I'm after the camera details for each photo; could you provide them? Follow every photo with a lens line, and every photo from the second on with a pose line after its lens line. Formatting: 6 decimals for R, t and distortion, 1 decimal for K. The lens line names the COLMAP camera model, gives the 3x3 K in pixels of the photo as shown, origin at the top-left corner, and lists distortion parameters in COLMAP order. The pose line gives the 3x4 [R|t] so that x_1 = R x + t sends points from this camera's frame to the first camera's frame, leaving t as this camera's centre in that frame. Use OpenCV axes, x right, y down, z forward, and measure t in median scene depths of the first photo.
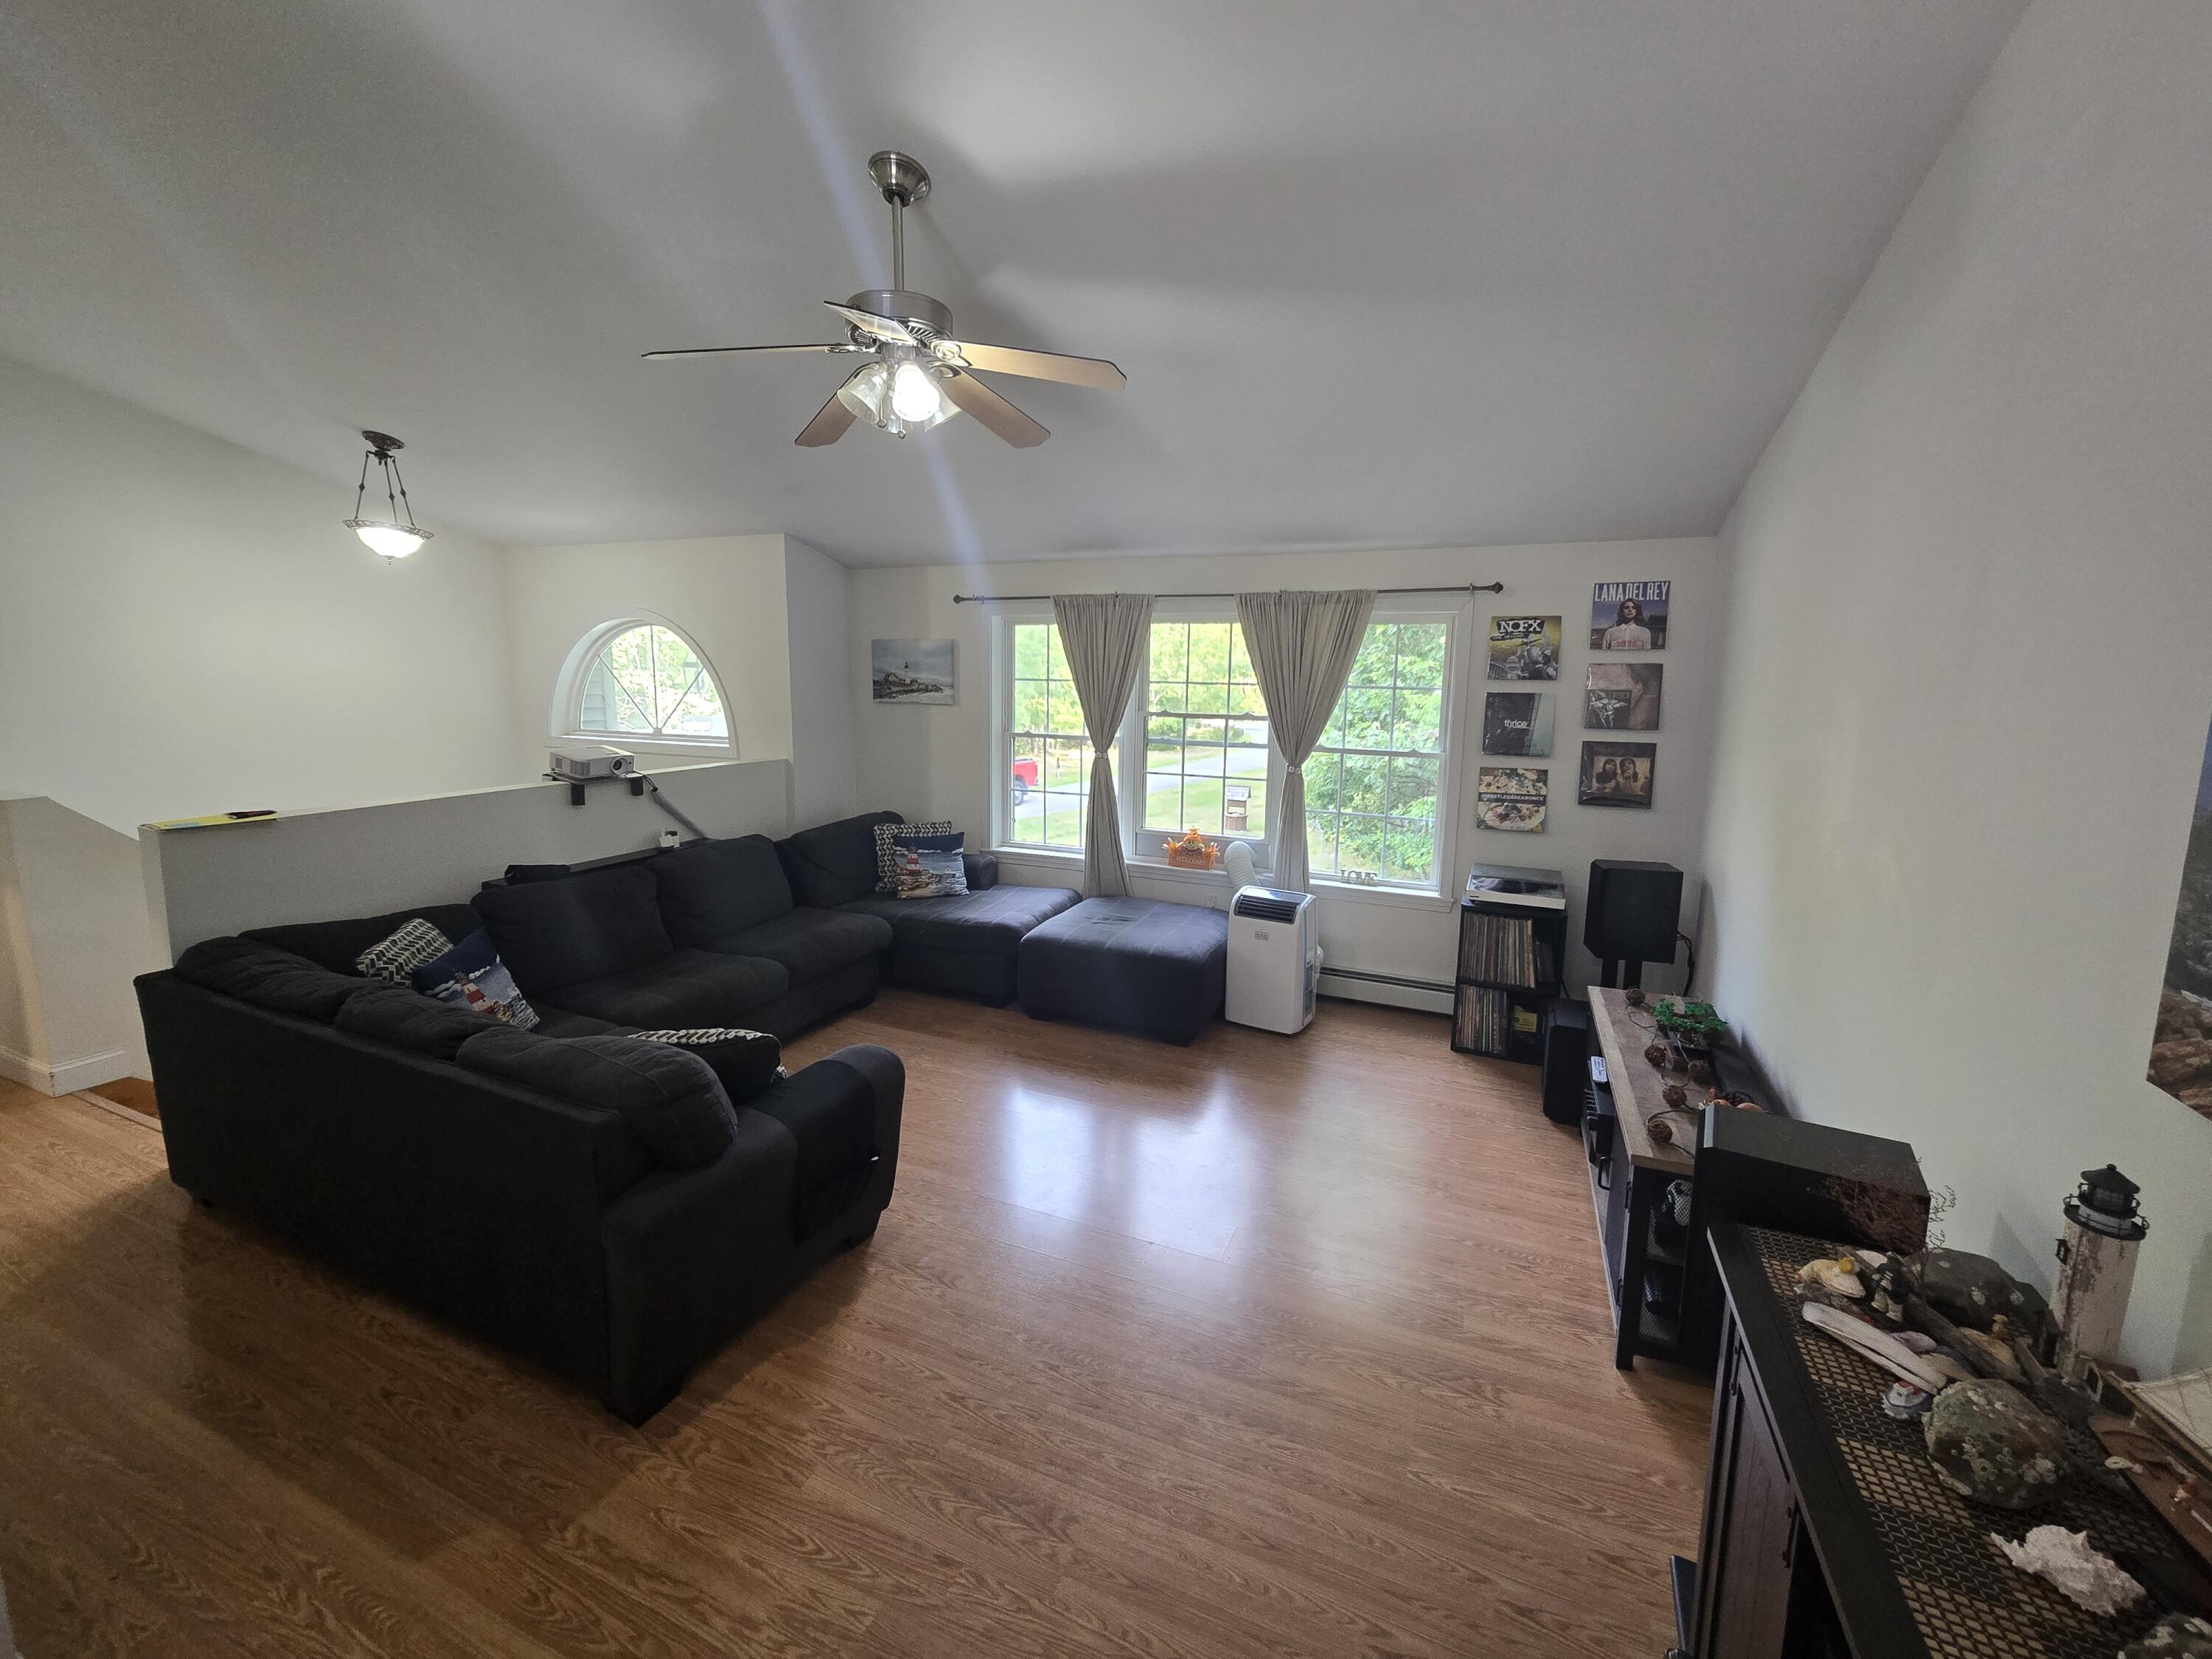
lens RADIAL K [[920.2, 0, 1120.5], [0, 920.2, 827.2], [0, 0, 1]] dist [-0.000023, 0.001121]
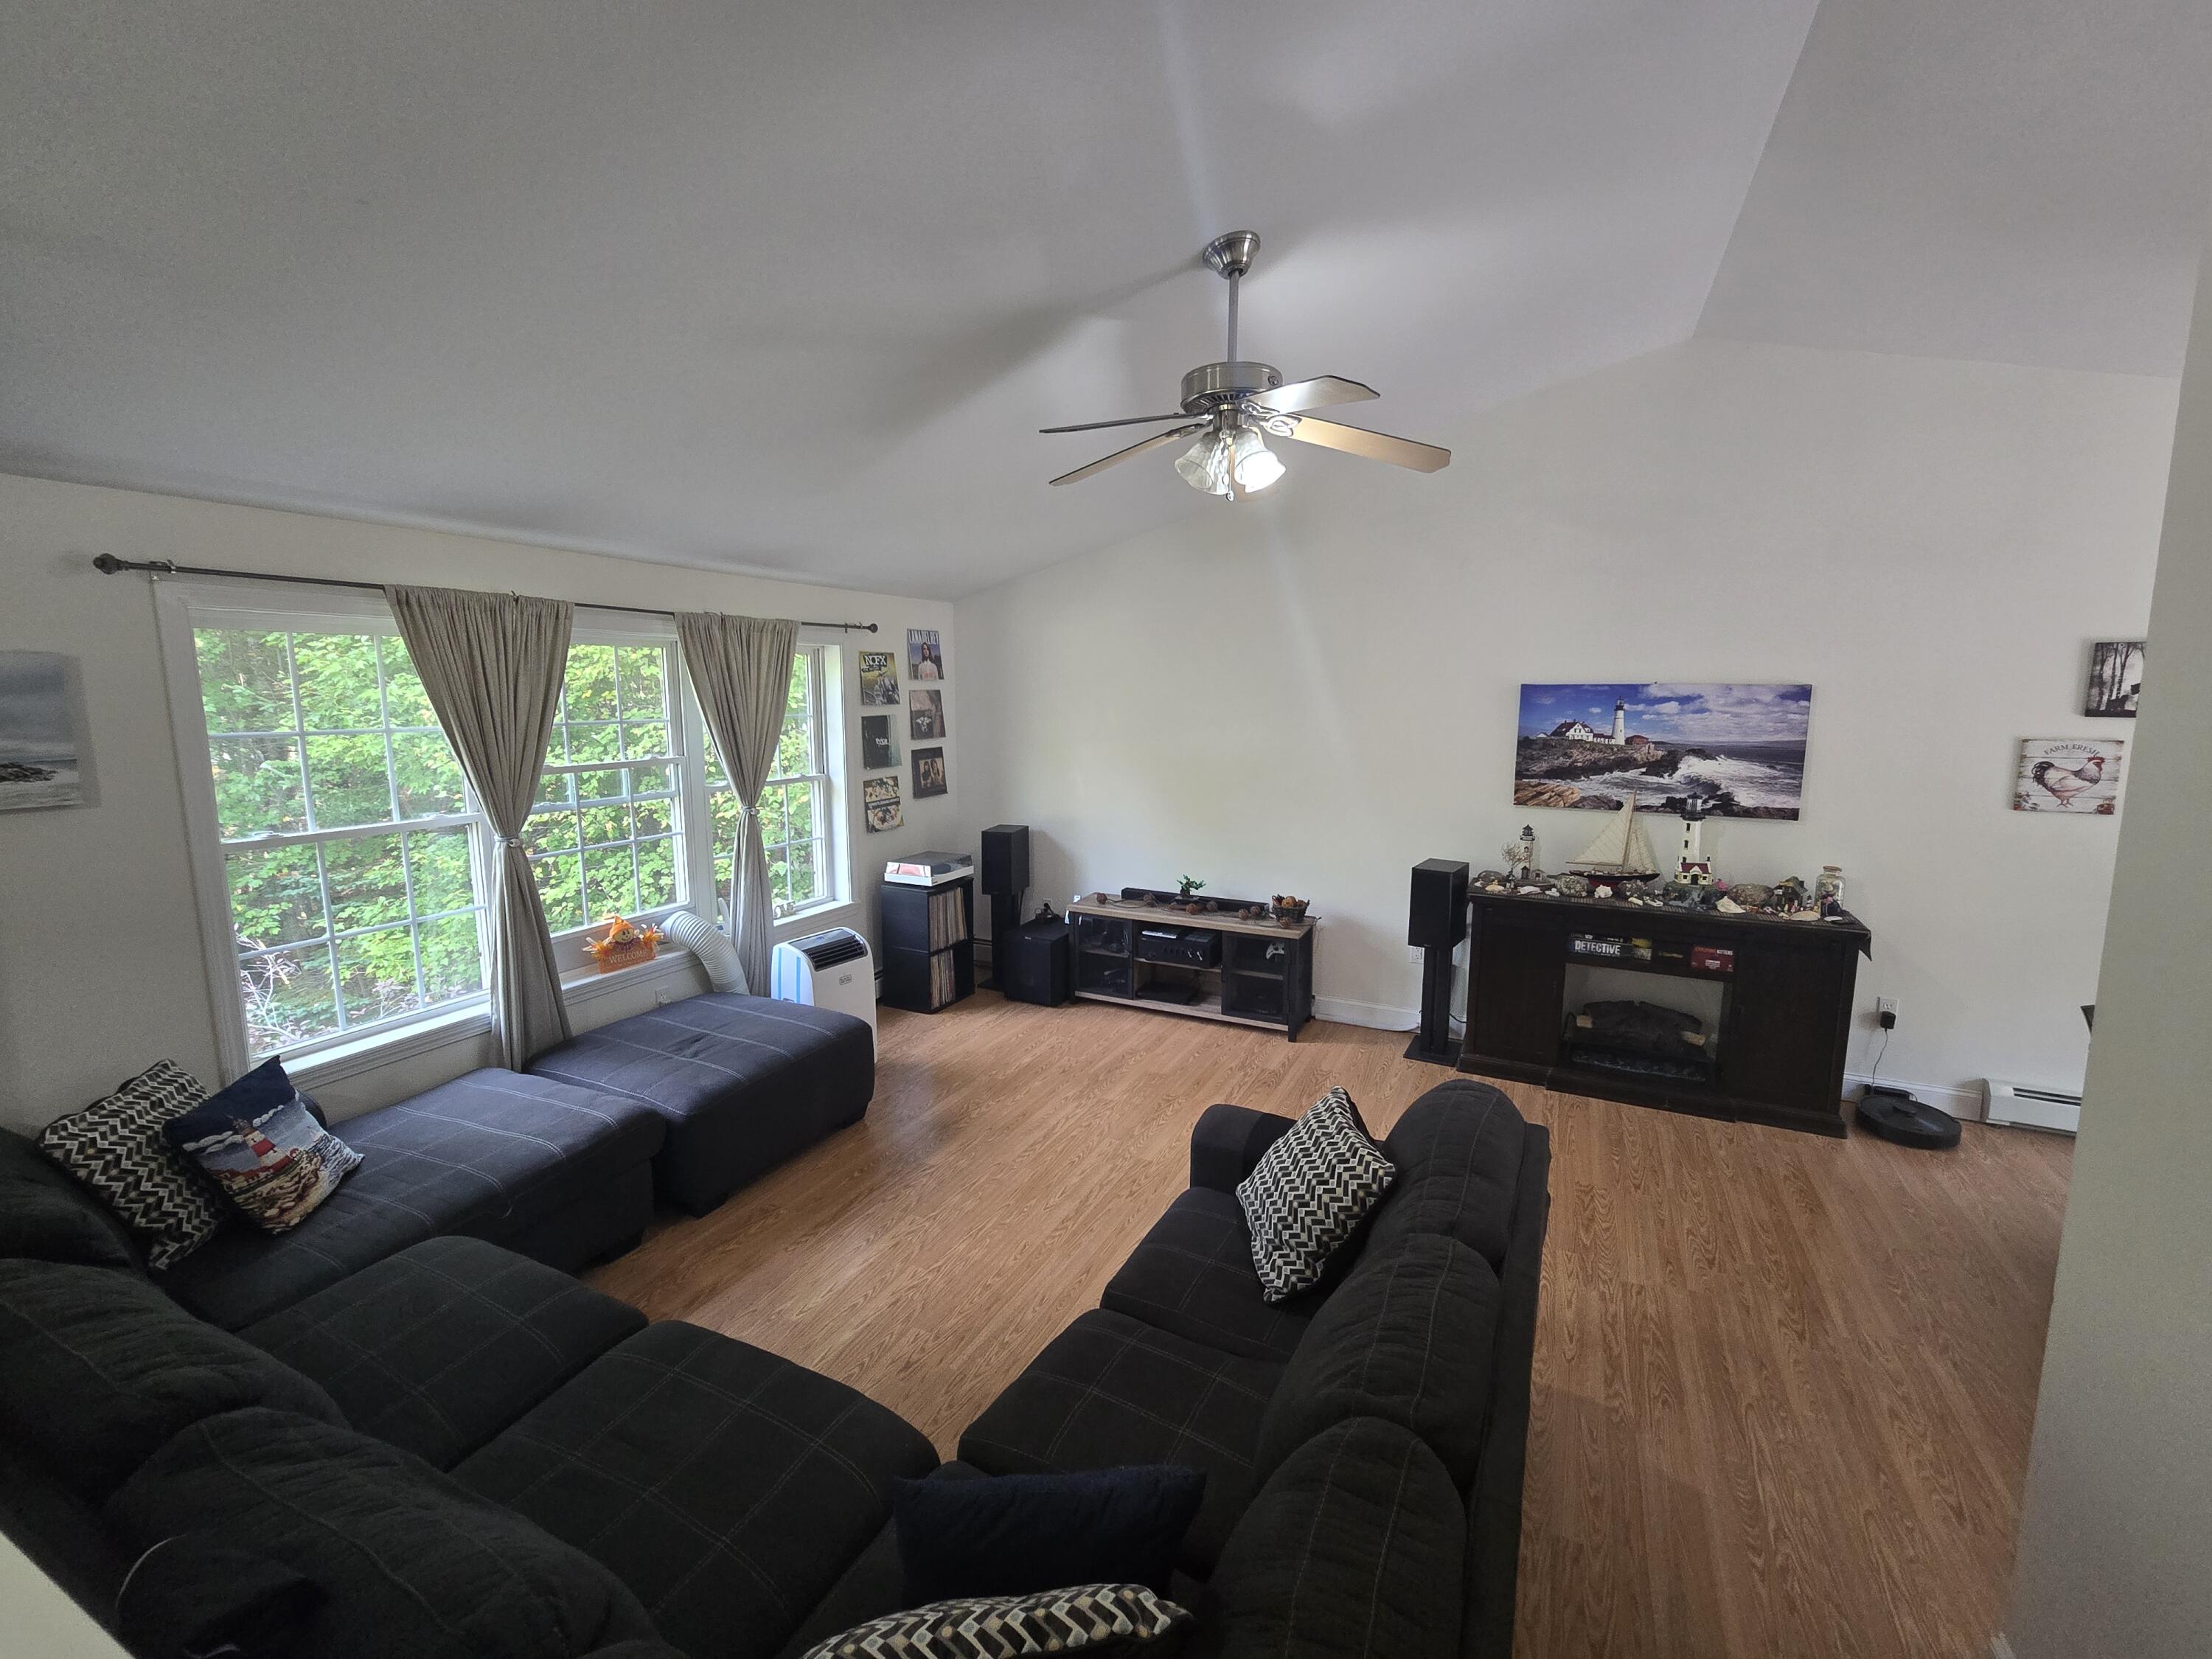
lens RADIAL K [[920.2, 0, 1122.1], [0, 920.2, 814.1], [0, 0, 1]] dist [-0.000023, 0.001121]
pose [[0.036916, -0.153212, 0.987504, -0.771029], [0.166978, 0.975230, 0.145066, -0.143717], [-0.985269, 0.159536, 0.061584, 0.643216]]
